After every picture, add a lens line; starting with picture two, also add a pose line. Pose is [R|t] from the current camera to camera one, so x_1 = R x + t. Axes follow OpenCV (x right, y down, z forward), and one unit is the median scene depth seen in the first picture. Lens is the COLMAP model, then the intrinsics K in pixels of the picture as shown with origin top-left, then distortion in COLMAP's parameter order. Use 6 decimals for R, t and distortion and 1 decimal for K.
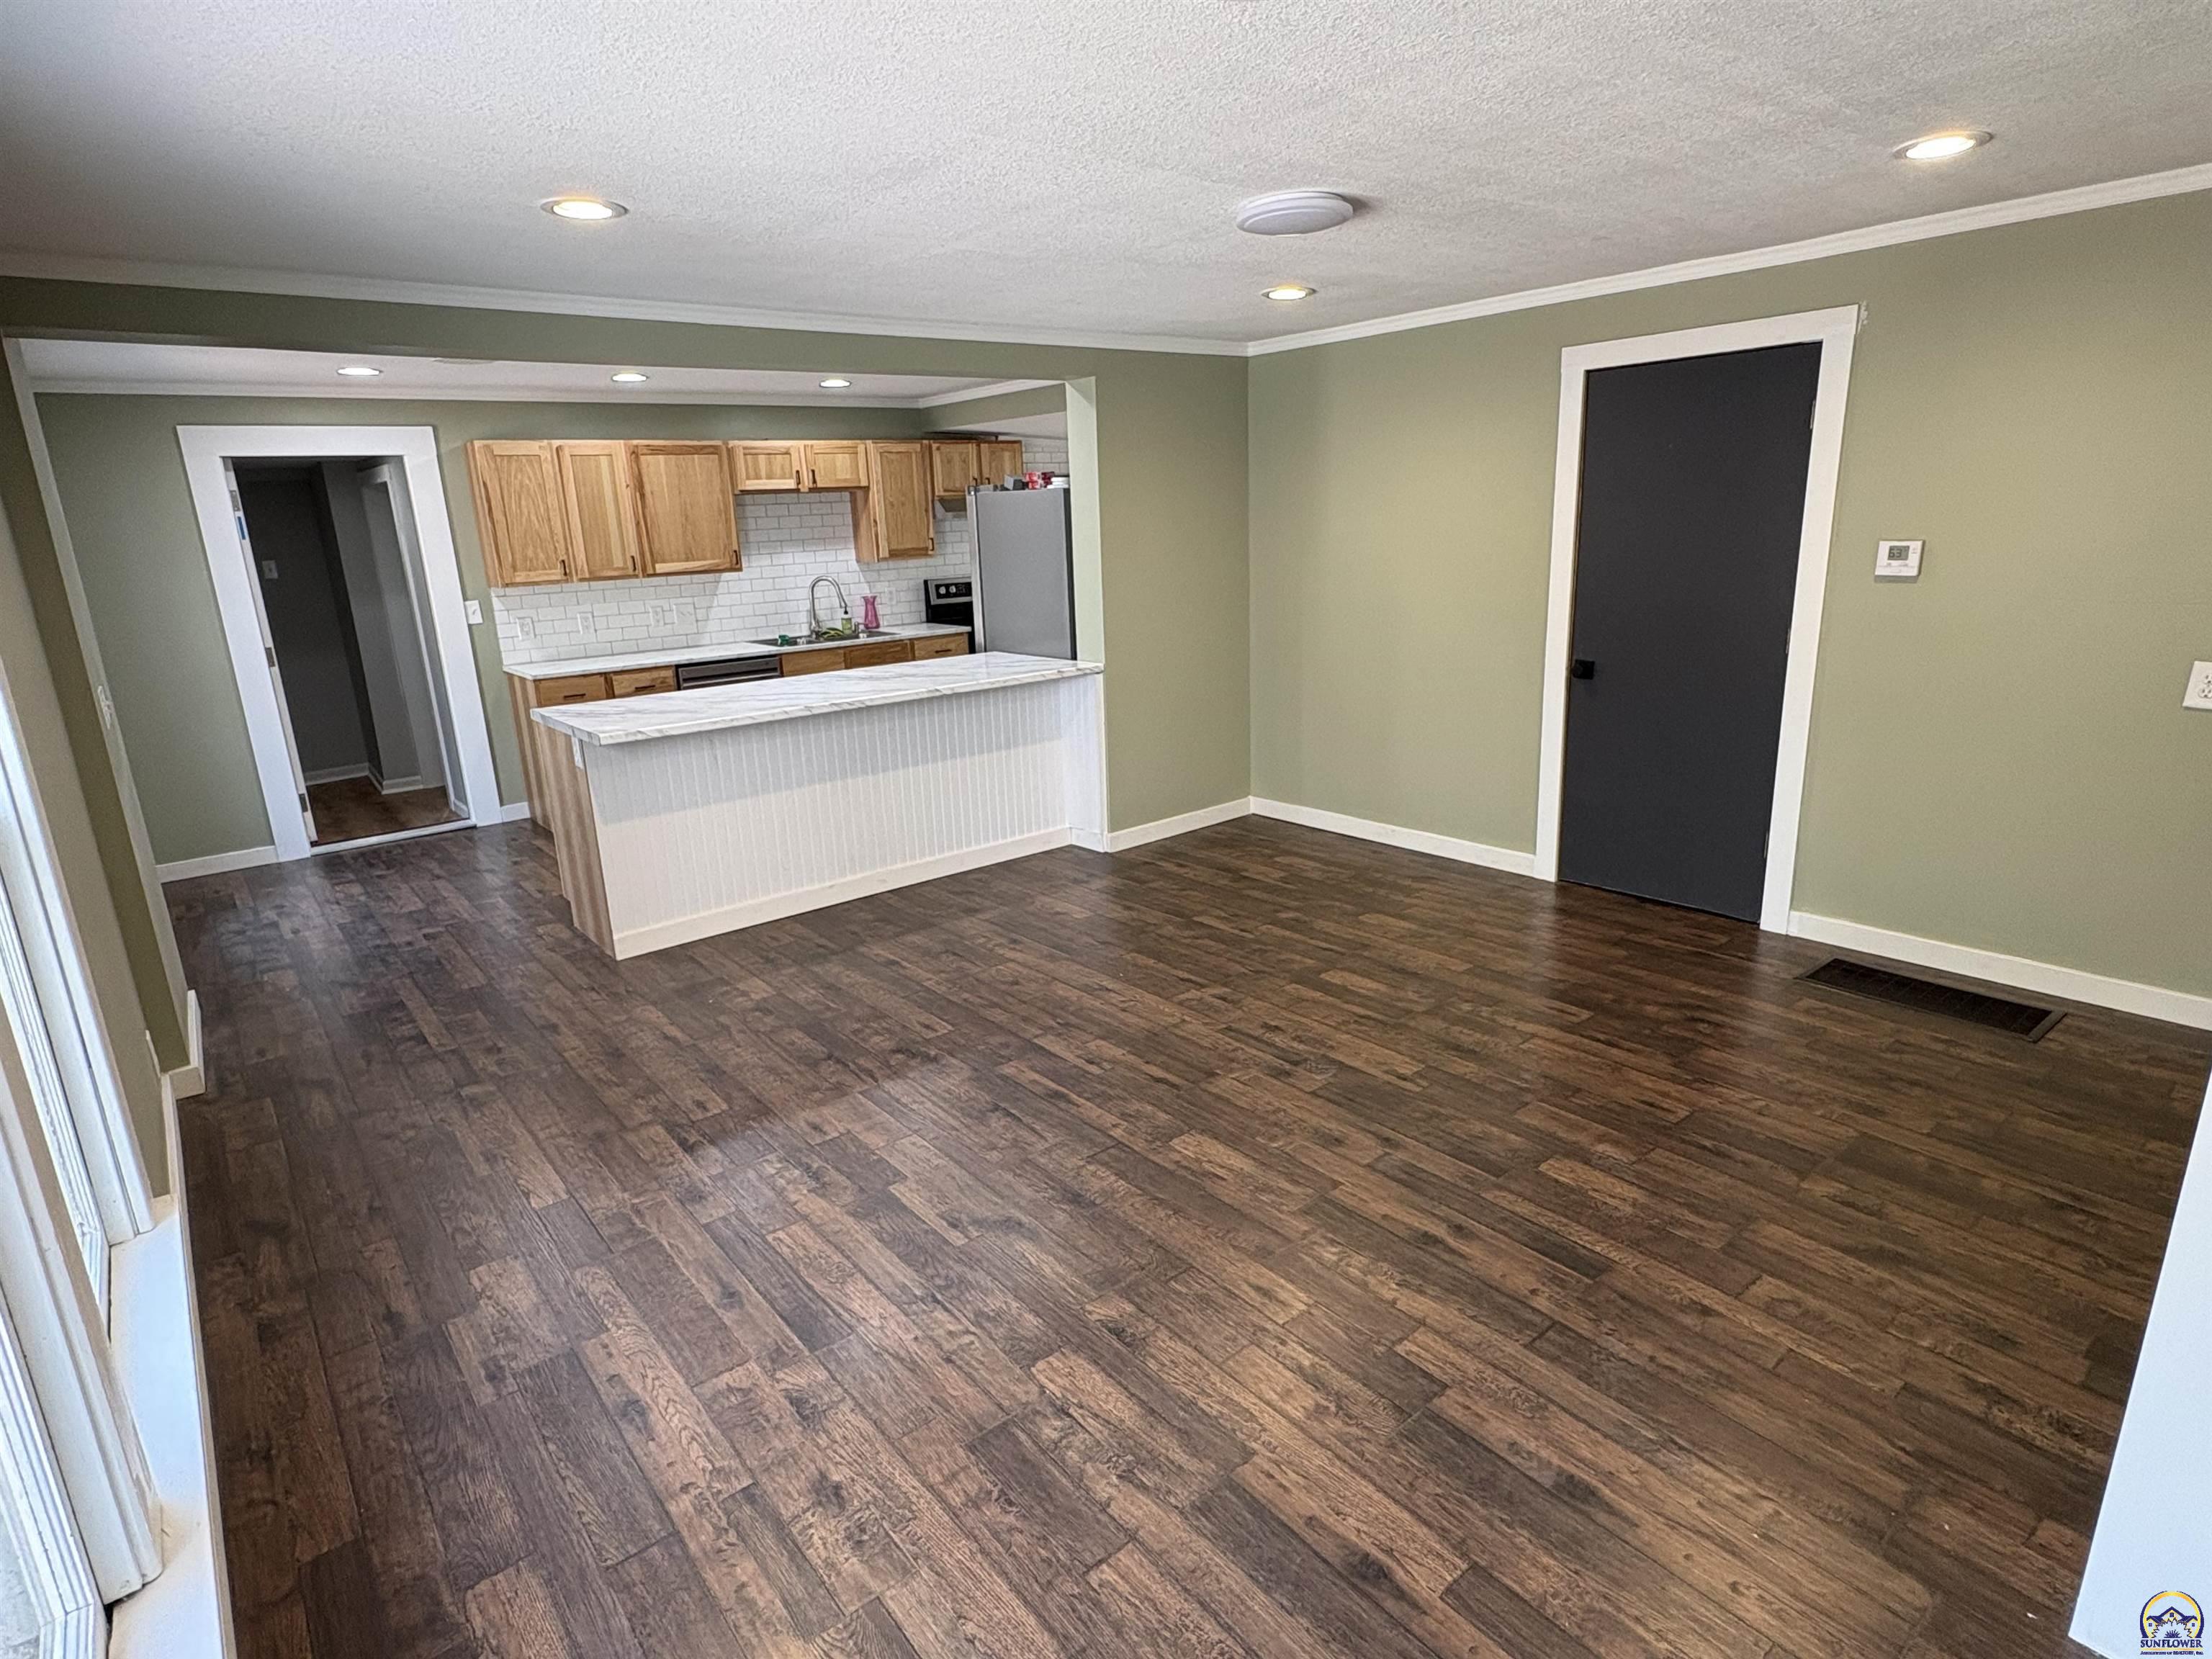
lens RADIAL K [[1187.0, 0, 1097.3], [0, 1187.0, 838.0], [0, 0, 1]] dist [-0.007004, 0.009342]
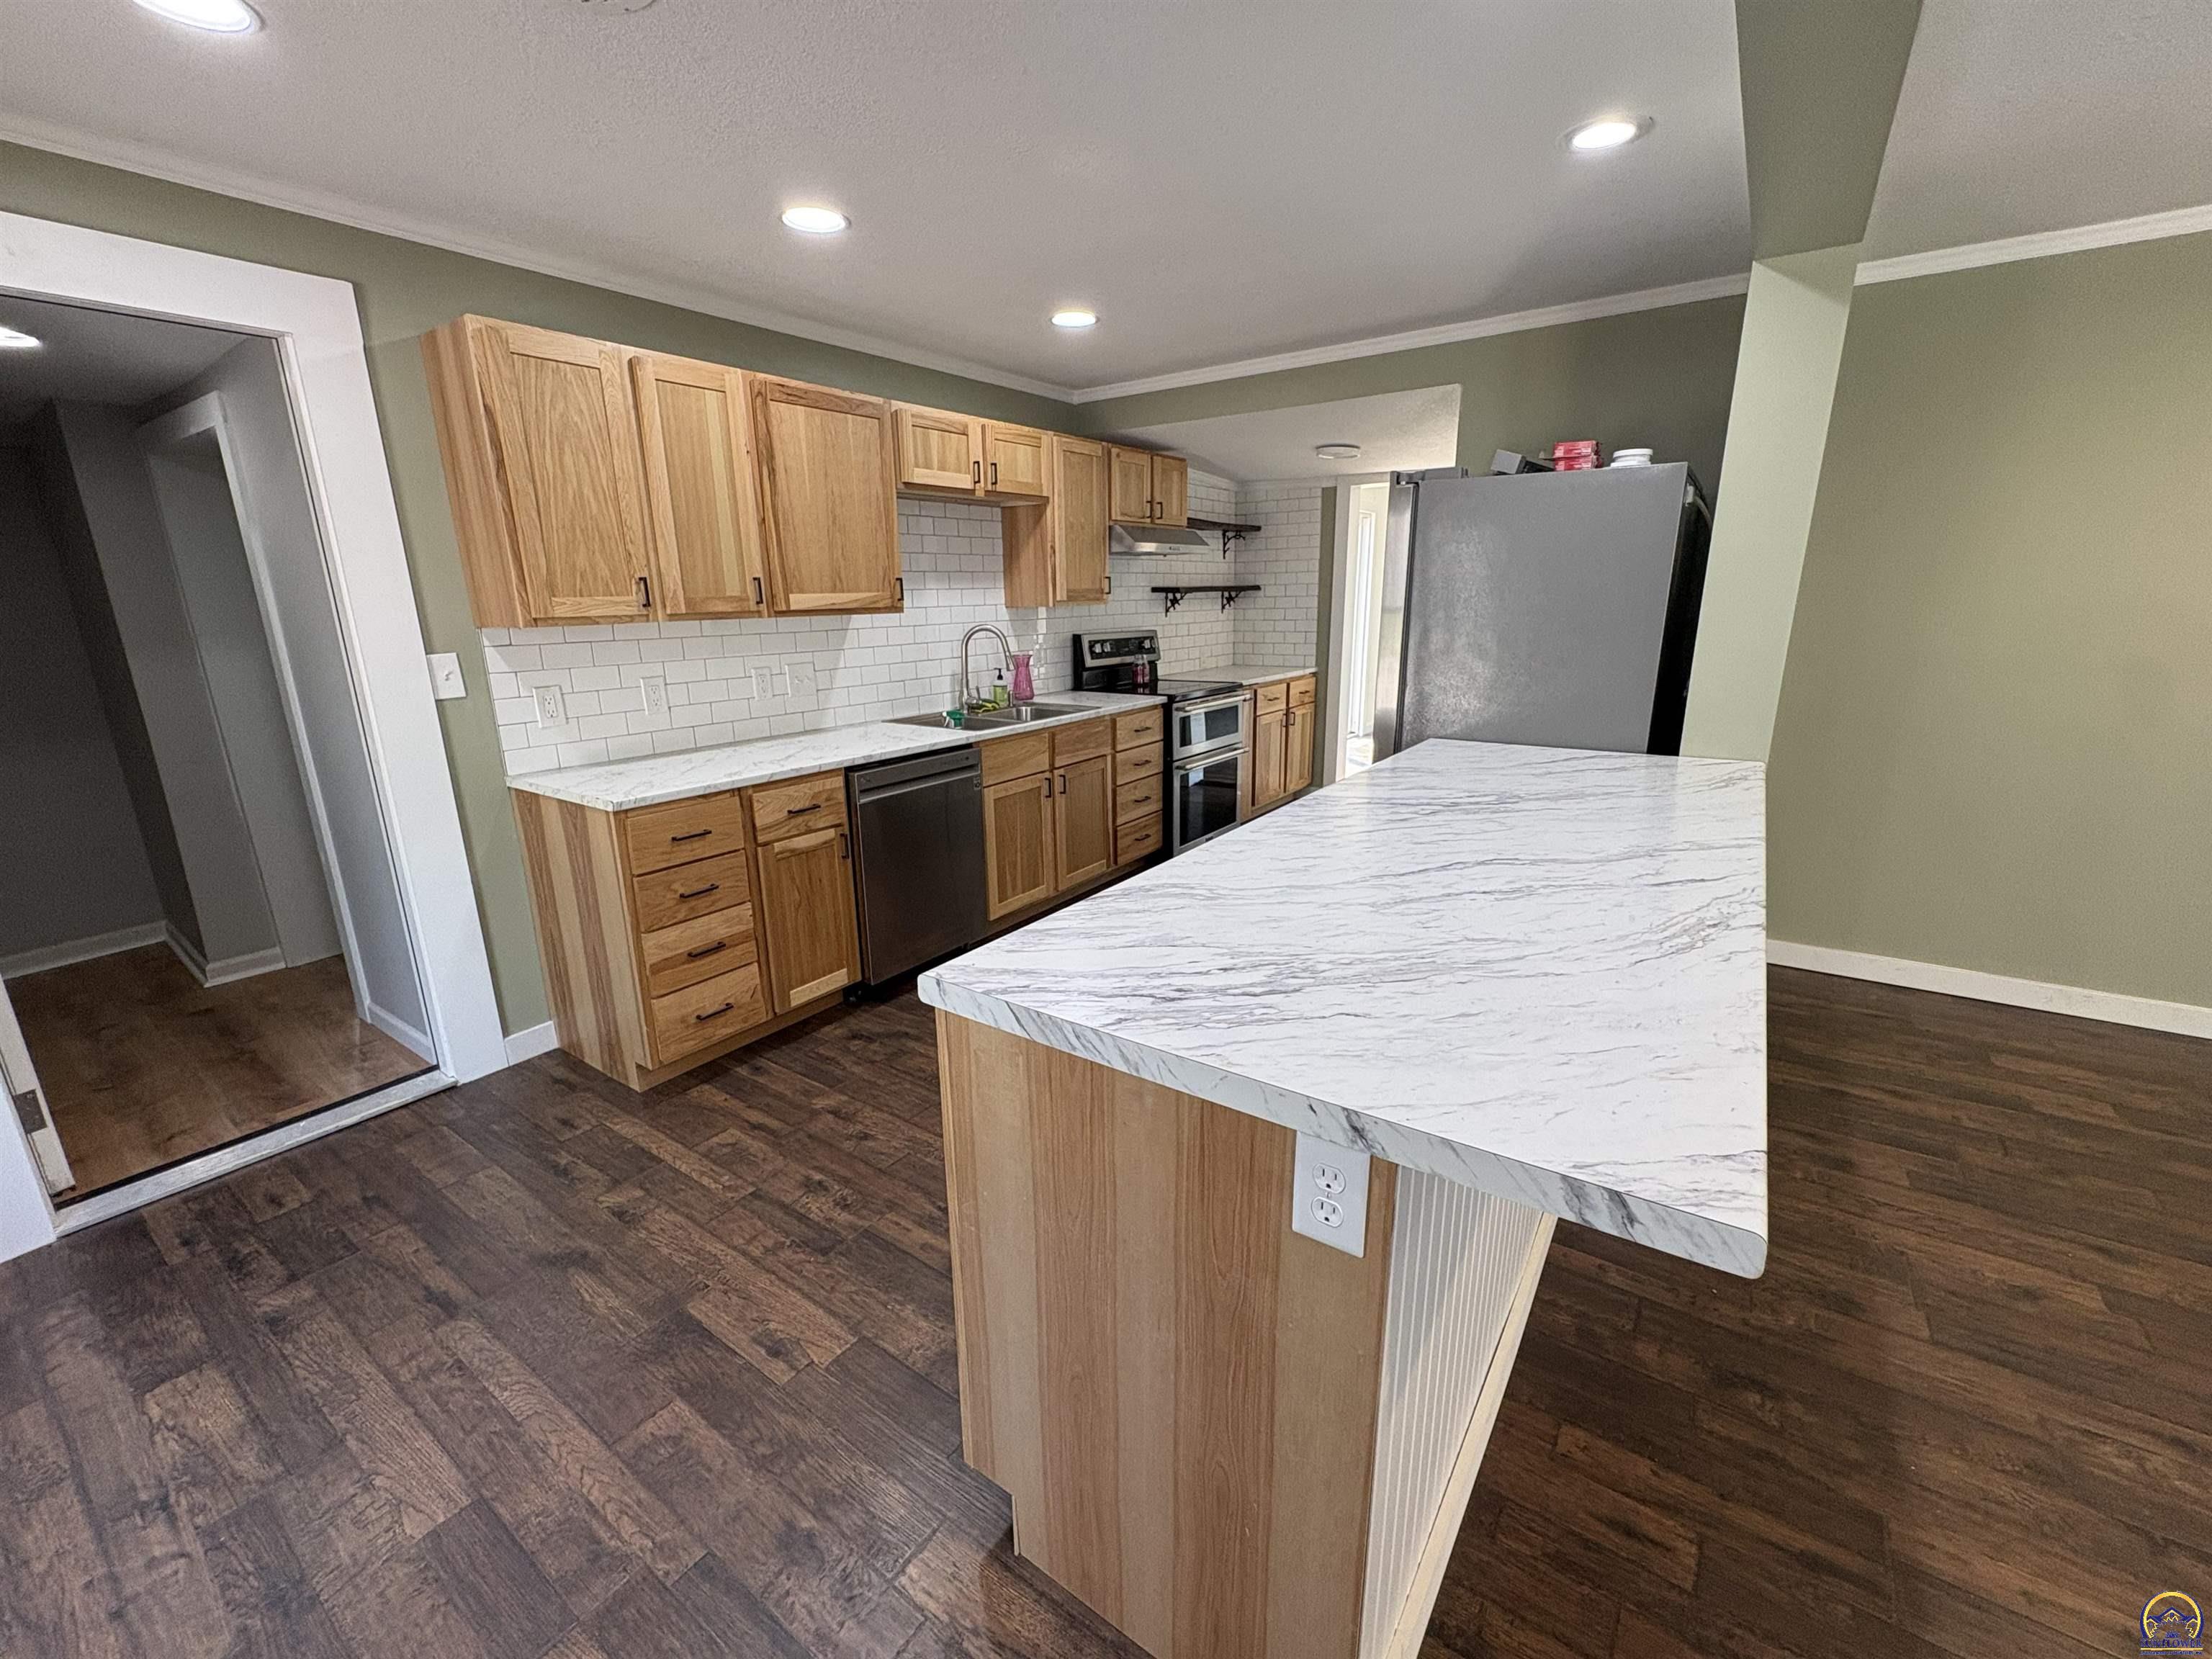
lens RADIAL K [[901.8, 0, 1088.7], [0, 901.8, 829.5], [0, 0, 1]] dist [-0.001472, -0.000231]
pose [[0.961802, -0.045745, 0.269899, -0.358820], [0.051690, 0.998551, -0.014959, -0.102092], [-0.268823, 0.028339, 0.962773, 0.541492]]
